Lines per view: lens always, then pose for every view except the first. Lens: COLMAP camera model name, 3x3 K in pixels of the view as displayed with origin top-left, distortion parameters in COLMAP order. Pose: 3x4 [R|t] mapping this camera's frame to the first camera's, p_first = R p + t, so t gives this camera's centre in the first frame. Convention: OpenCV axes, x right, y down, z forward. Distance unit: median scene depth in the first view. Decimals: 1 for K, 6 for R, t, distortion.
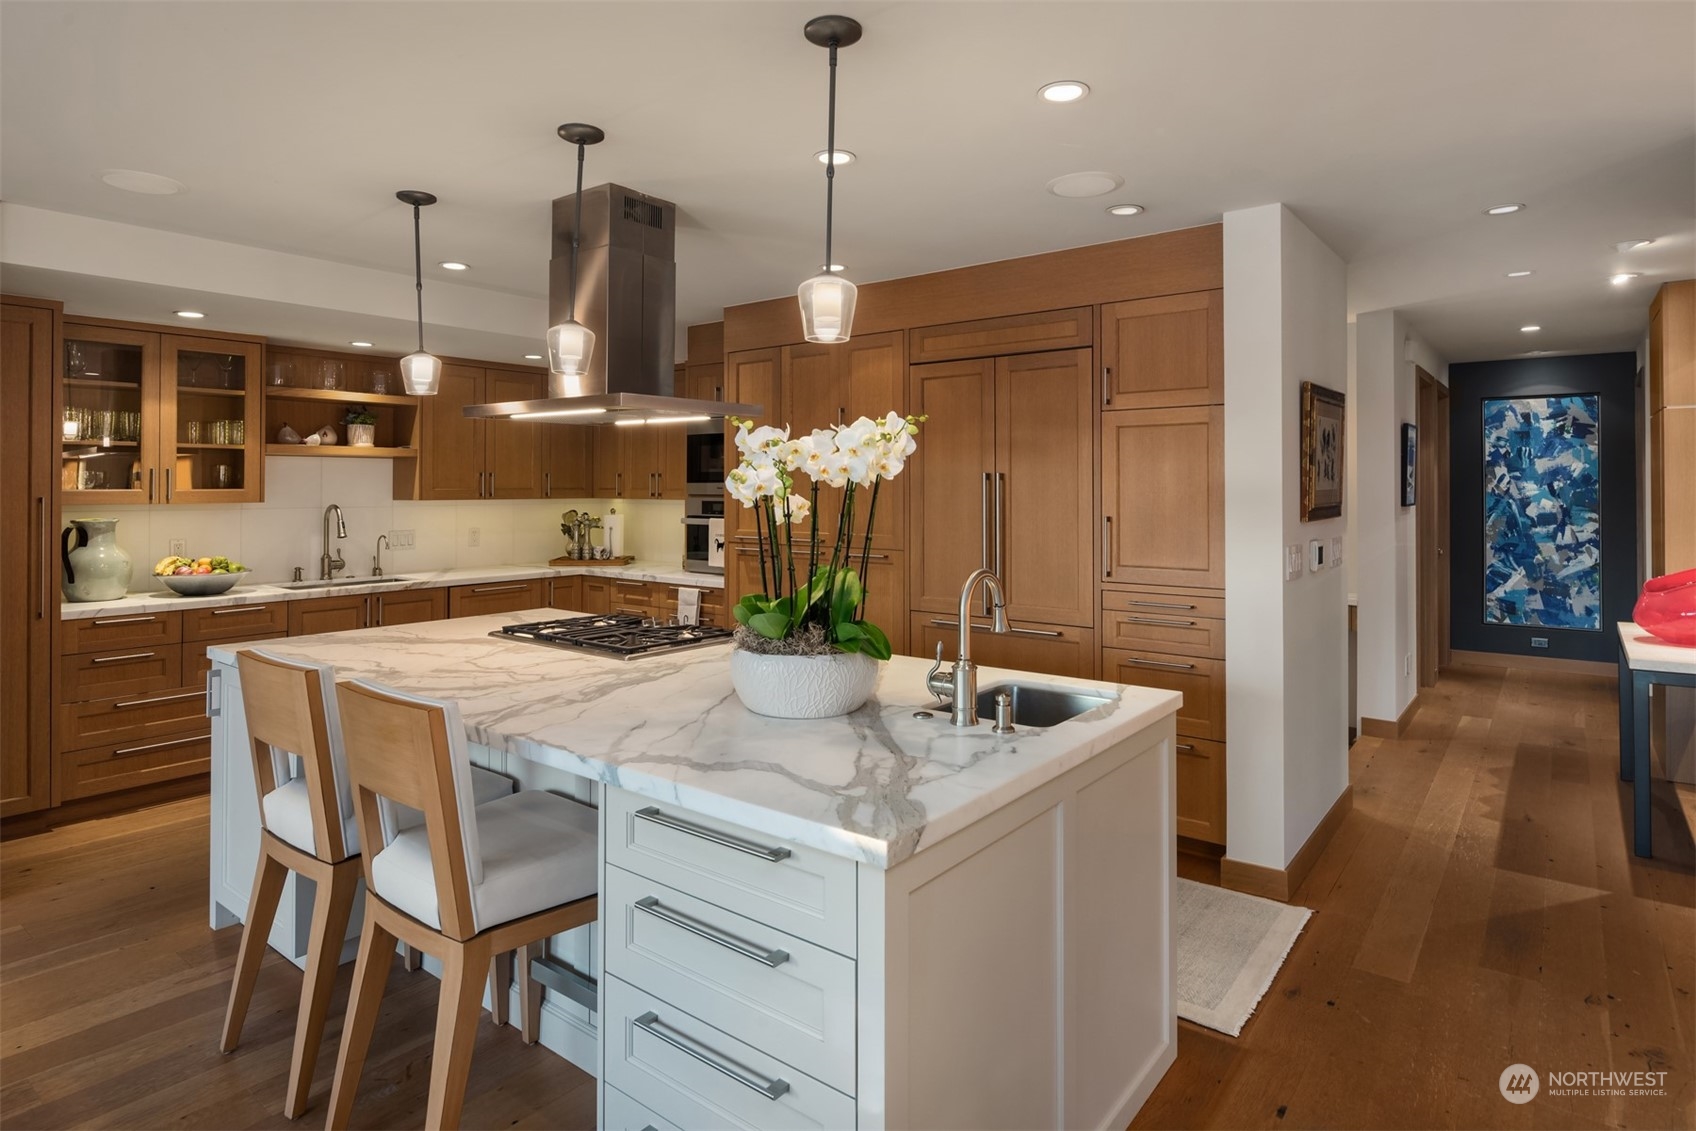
lens RADIAL K [[931.9, 0, 850.1], [0, 931.9, 460.7], [0, 0, 1]] dist [-0.003356, -0.003078]
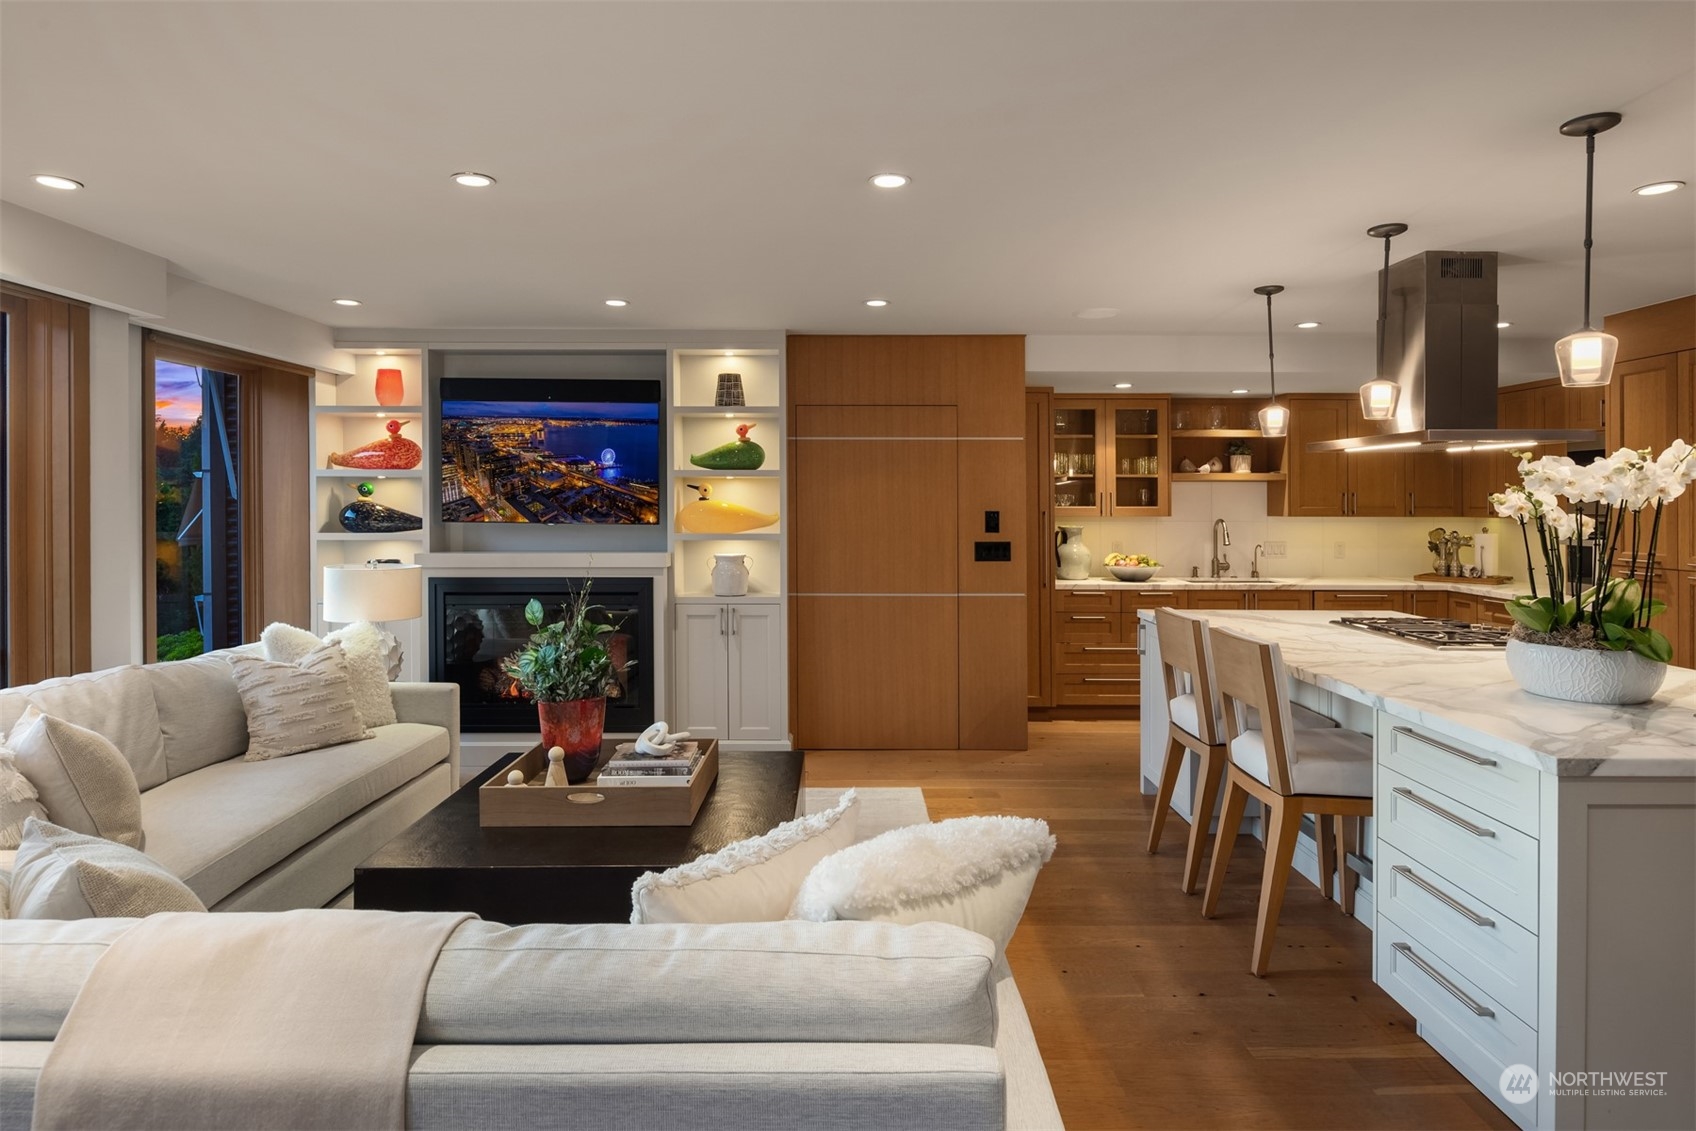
lens RADIAL K [[929.2, 0, 845.5], [0, 929.2, 505.0], [0, 0, 1]] dist [-0.002052, -0.000552]
pose [[0.619306, 0.003657, -0.785141, 0.155653], [0.018847, 0.999632, 0.019522, -0.008131], [0.784923, -0.026888, 0.619009, -0.235429]]
